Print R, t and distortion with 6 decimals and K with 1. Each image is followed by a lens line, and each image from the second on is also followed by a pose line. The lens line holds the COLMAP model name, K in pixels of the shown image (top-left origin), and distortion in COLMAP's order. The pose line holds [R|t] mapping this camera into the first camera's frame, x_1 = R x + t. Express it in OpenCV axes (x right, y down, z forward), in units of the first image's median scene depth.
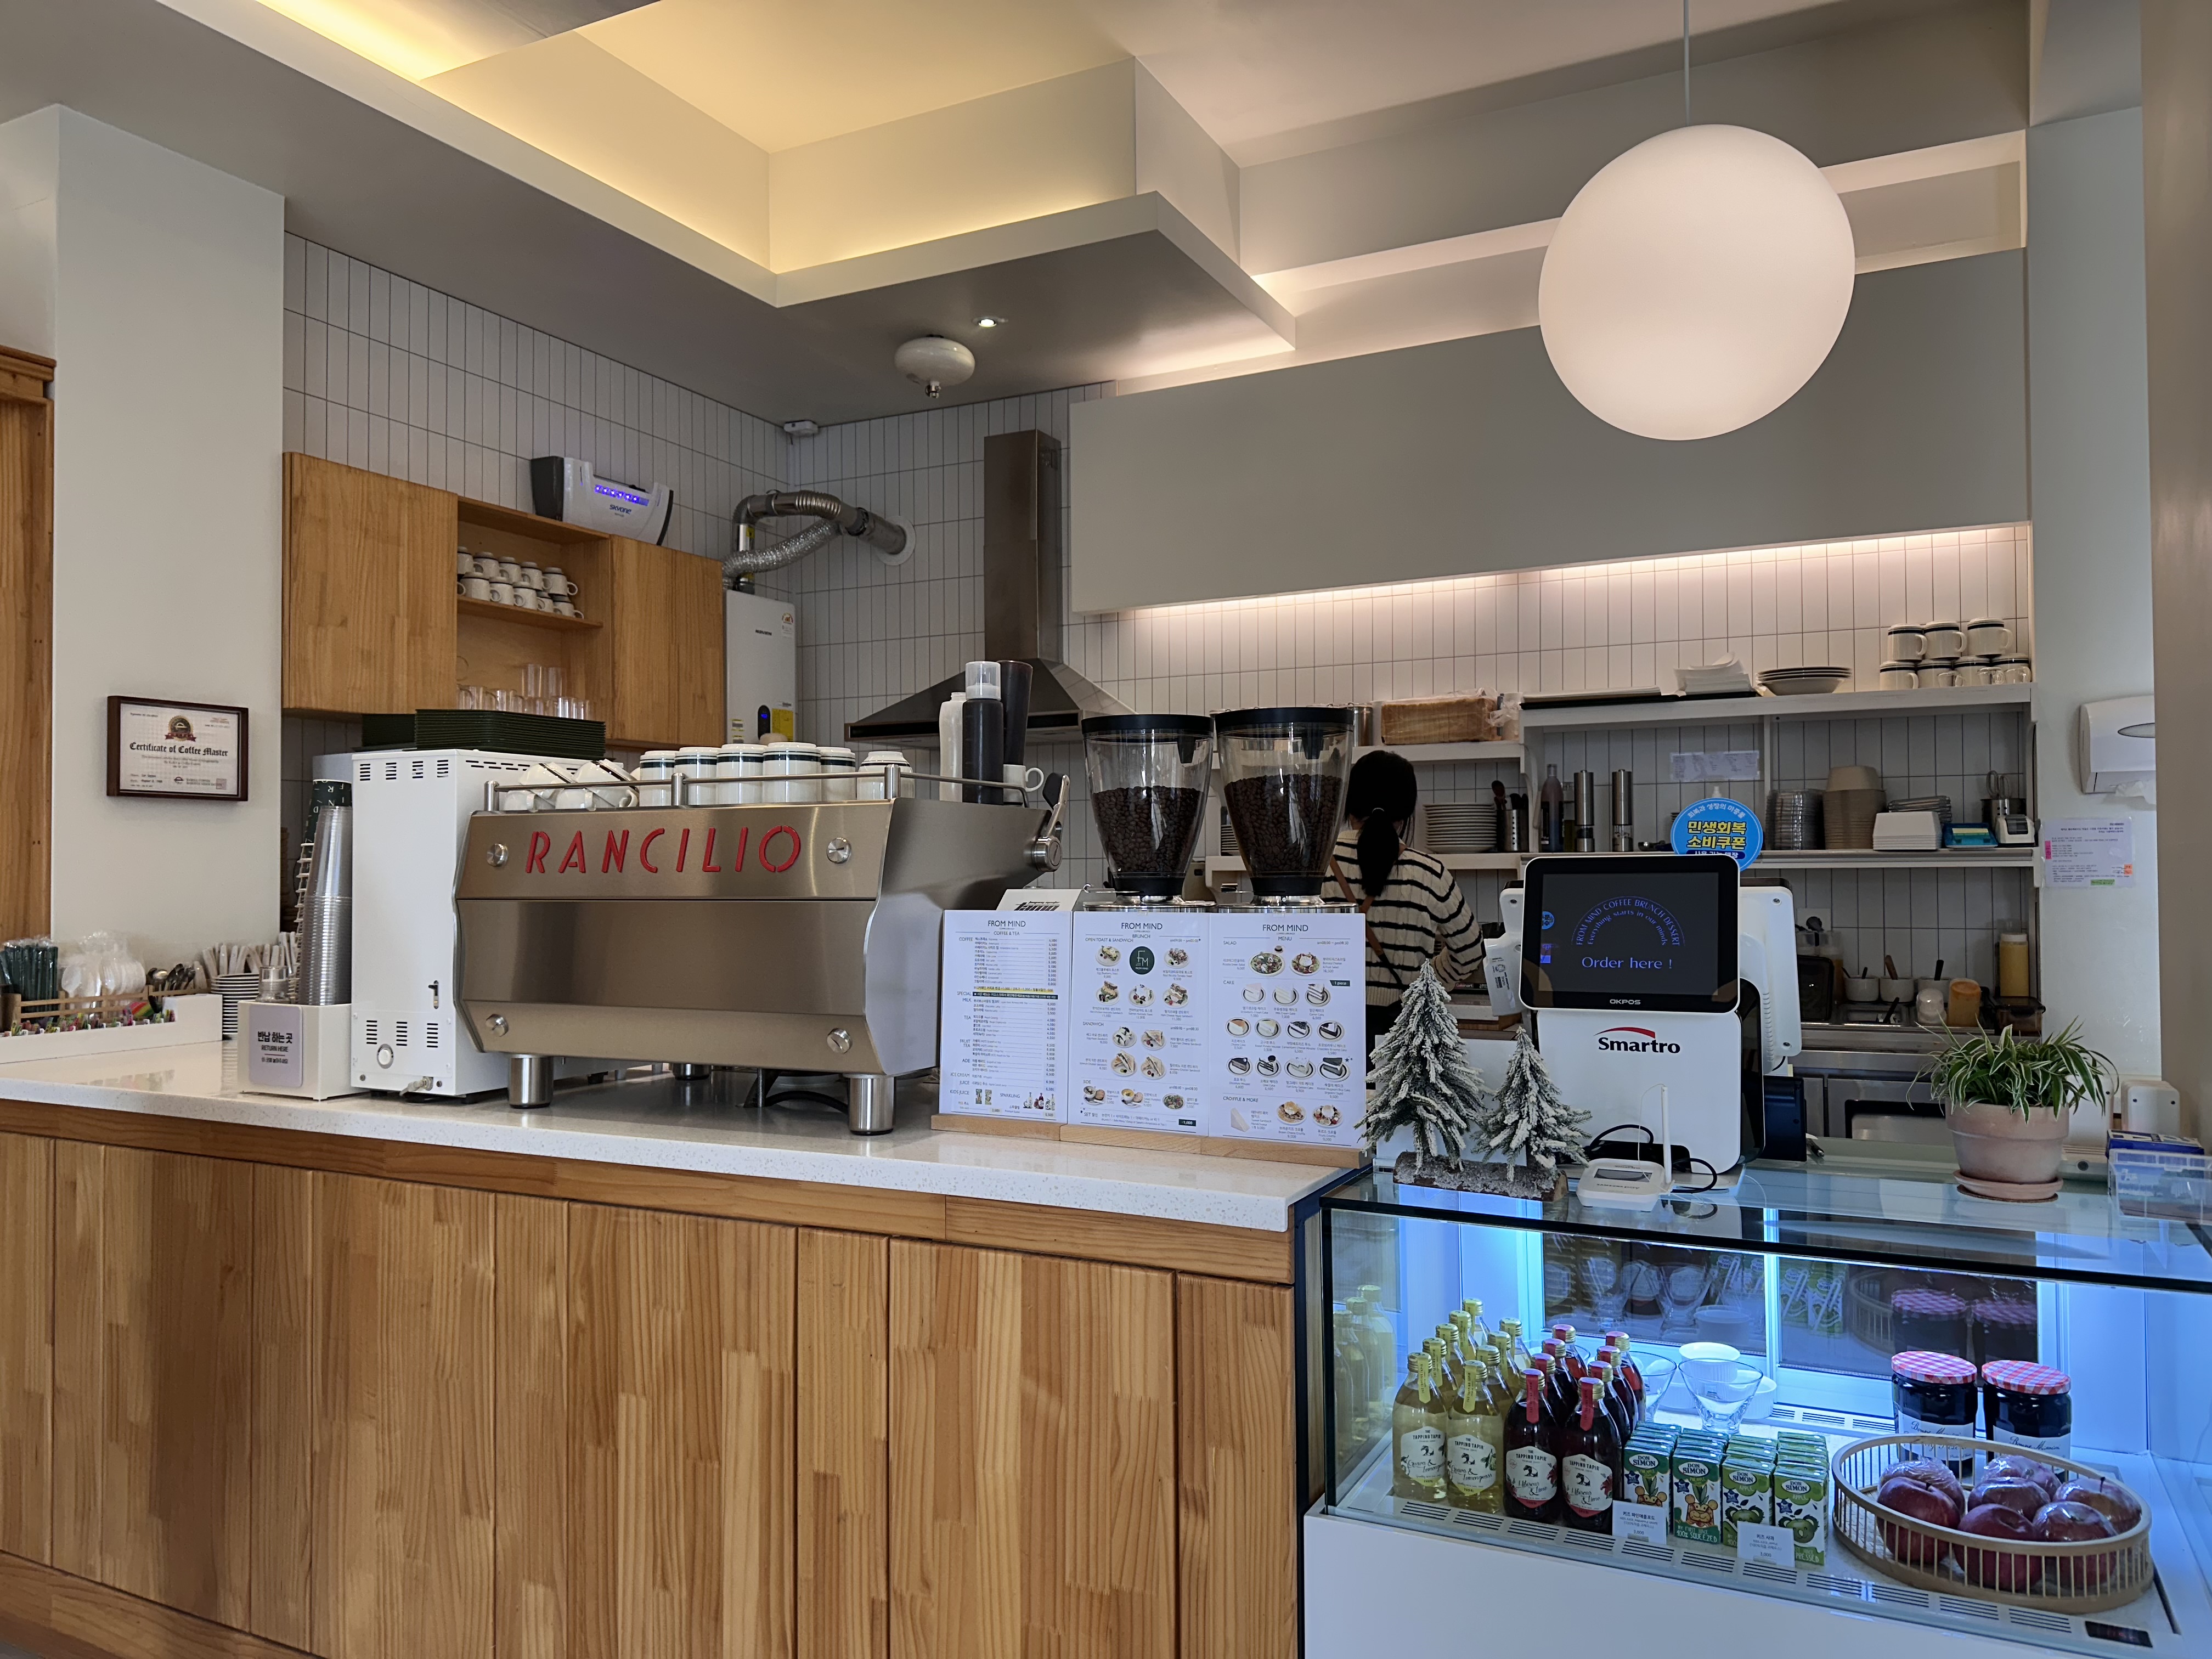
lens RADIAL K [[1559.5, 0, 1109.3], [0, 1559.5, 833.2], [0, 0, 1]] dist [0.006477, -0.006270]
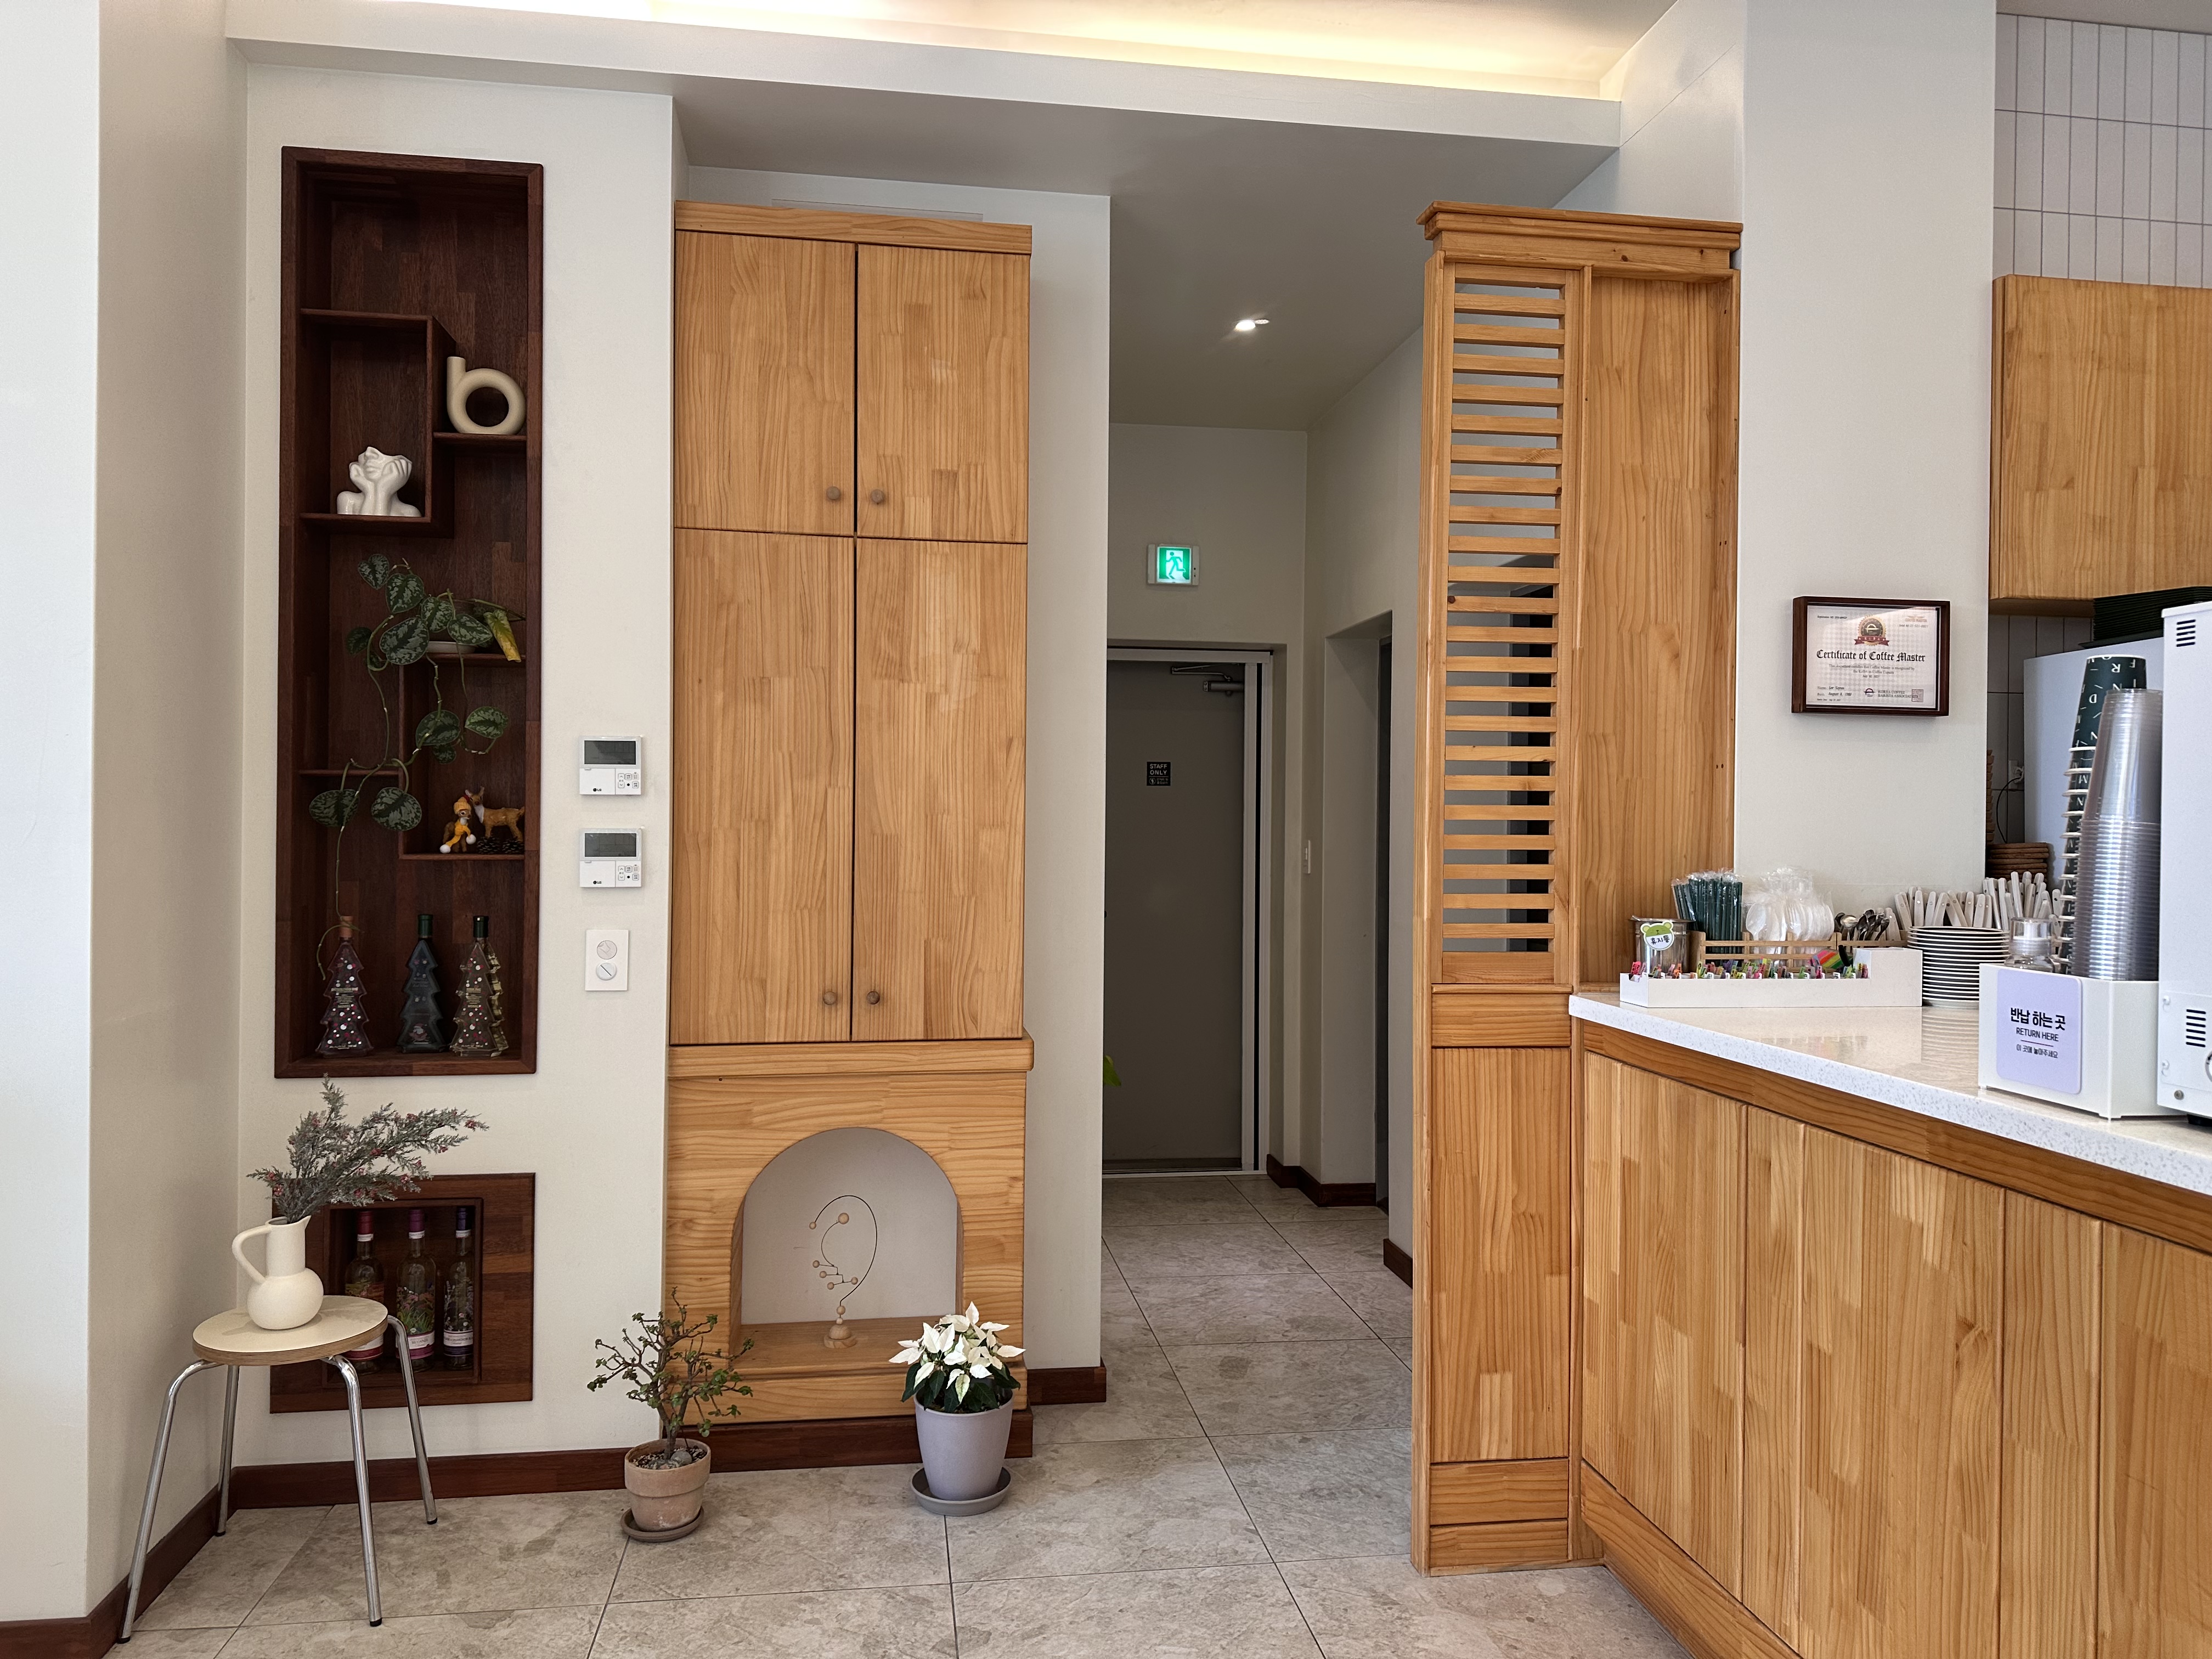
lens RADIAL K [[1559.5, 0, 1109.3], [0, 1559.5, 833.2], [0, 0, 1]] dist [0.006477, -0.006270]
pose [[0.576603, 0.017797, -0.816831, -0.150203], [0.004349, 0.999682, 0.024850, 0.020346], [0.817013, -0.017881, 0.576342, 0.187139]]
